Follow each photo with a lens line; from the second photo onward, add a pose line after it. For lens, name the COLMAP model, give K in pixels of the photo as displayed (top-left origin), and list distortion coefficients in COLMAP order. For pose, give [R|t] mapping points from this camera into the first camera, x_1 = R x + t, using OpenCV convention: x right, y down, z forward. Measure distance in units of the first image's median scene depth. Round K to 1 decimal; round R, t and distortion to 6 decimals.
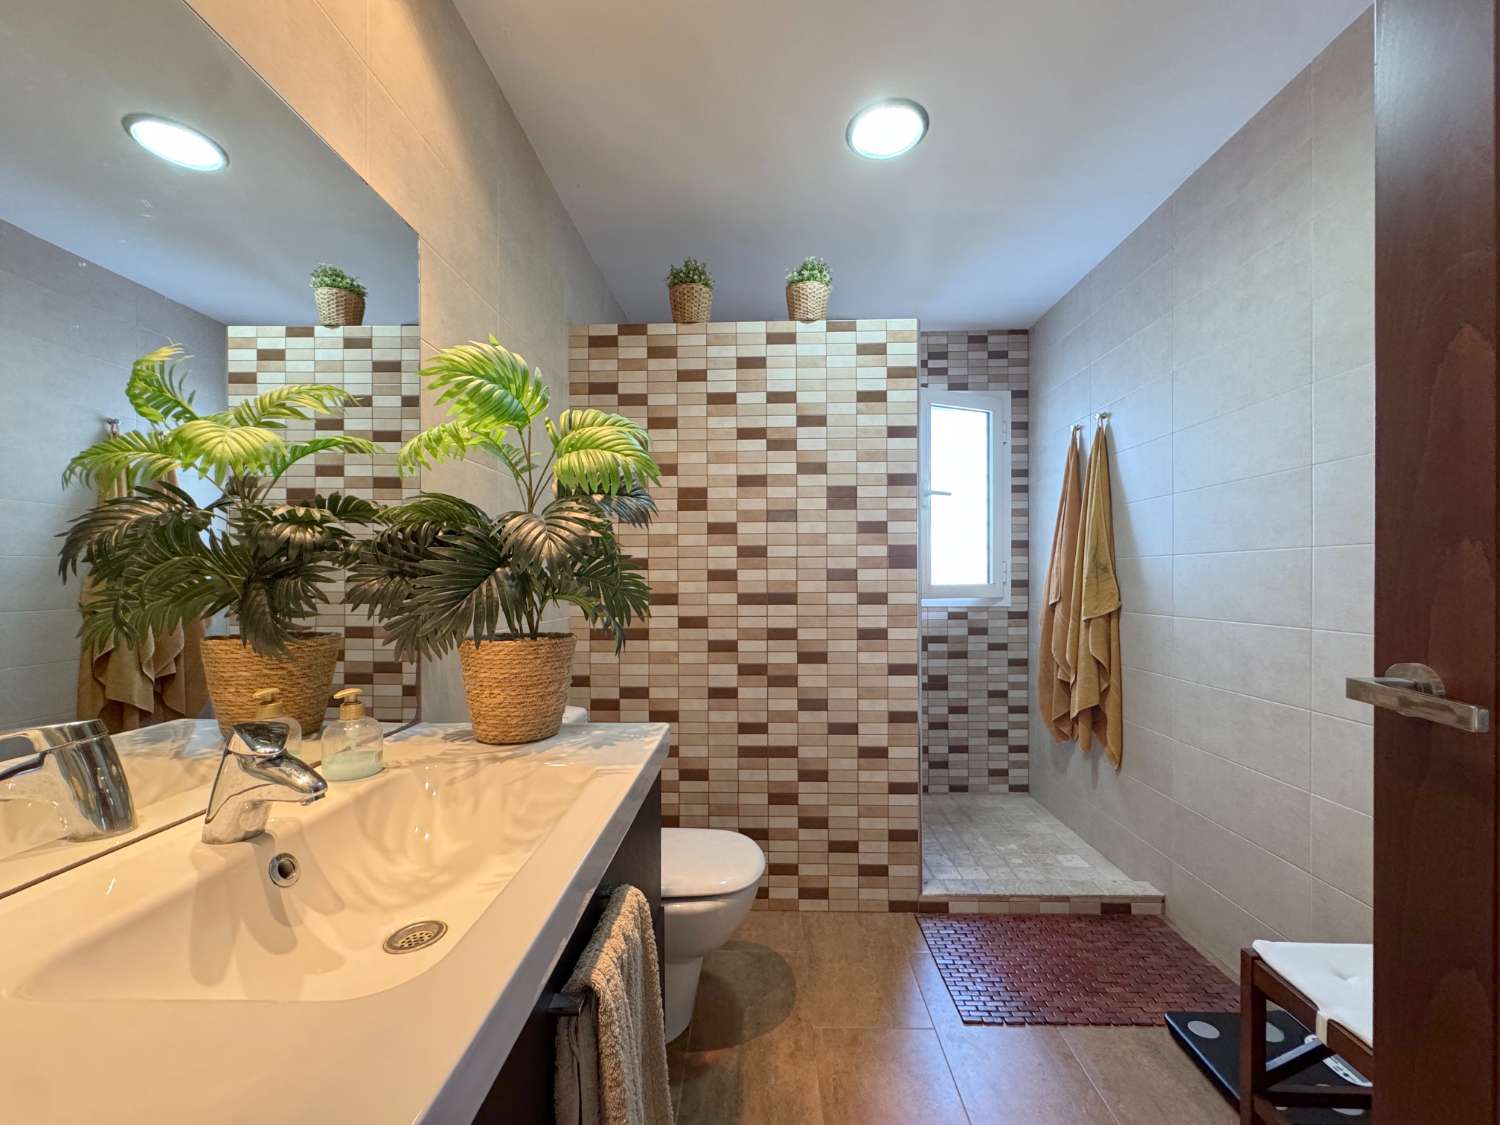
lens RADIAL K [[605.5, 0, 755.7], [0, 605.5, 566.5], [0, 0, 1]] dist [0.001237, -0.000984]
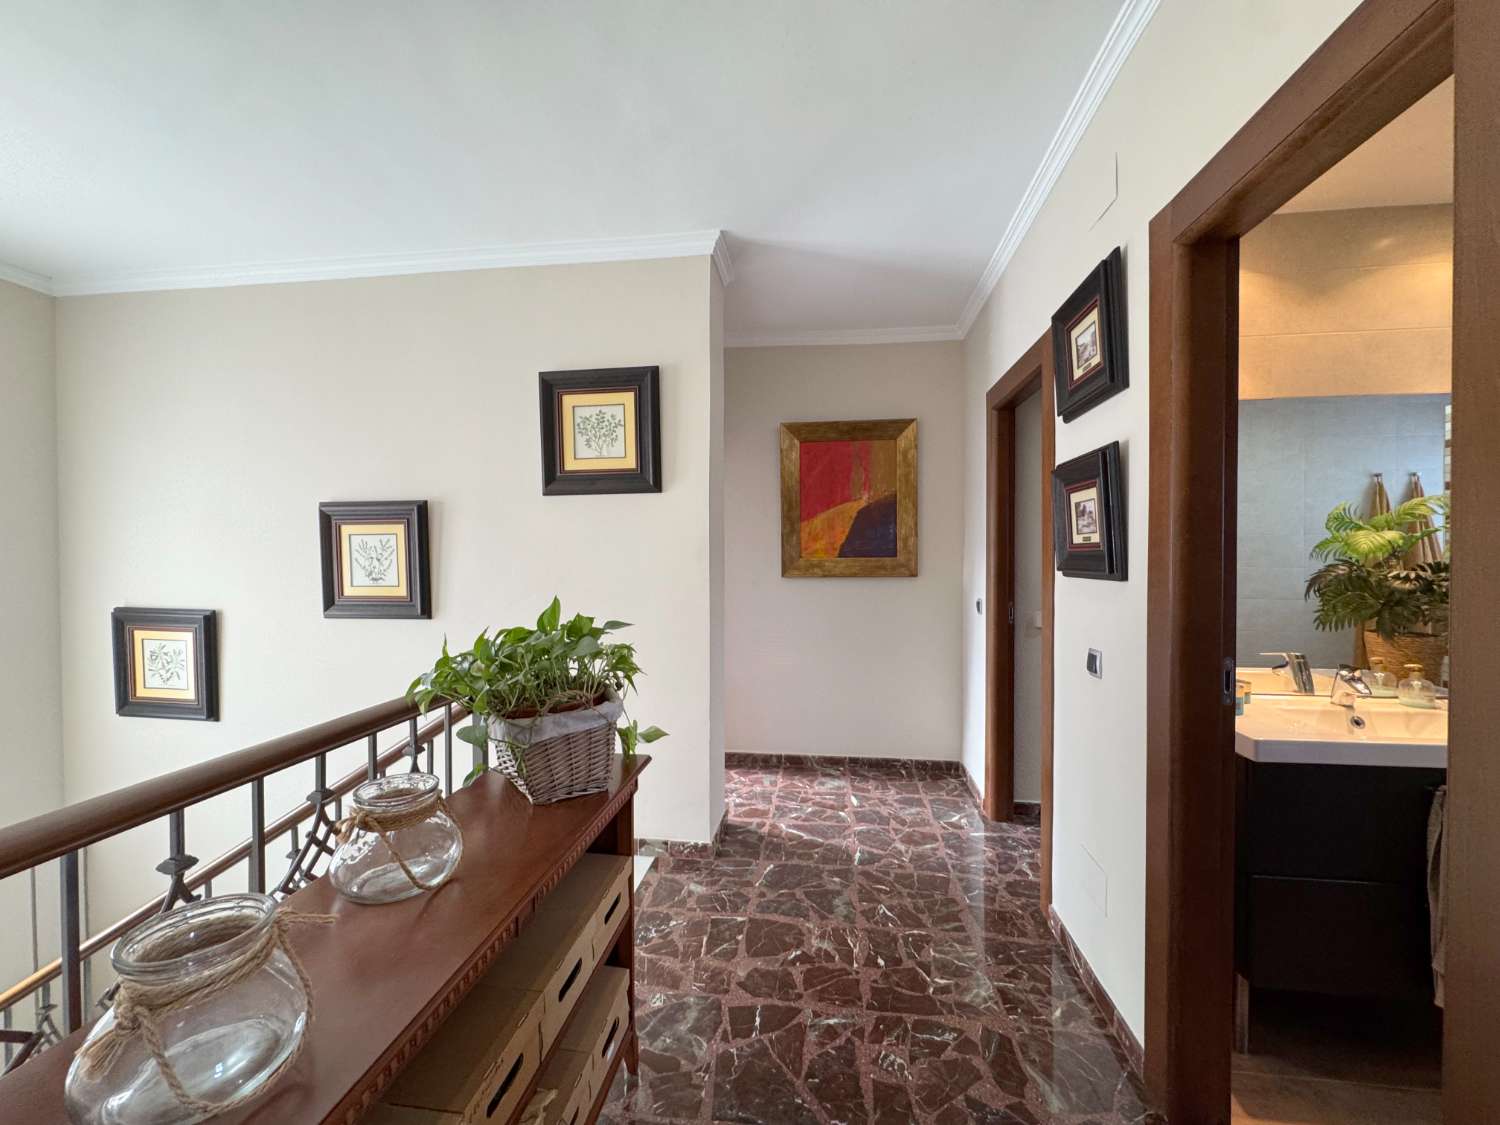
lens RADIAL K [[605.5, 0, 749.7], [0, 605.5, 570.8], [0, 0, 1]] dist [0.001237, -0.000984]
pose [[-0.112274, 0.018509, -0.993505, 1.590182], [-0.002636, 0.999817, 0.018925, -0.142994], [0.993674, 0.004744, -0.112205, -0.988400]]
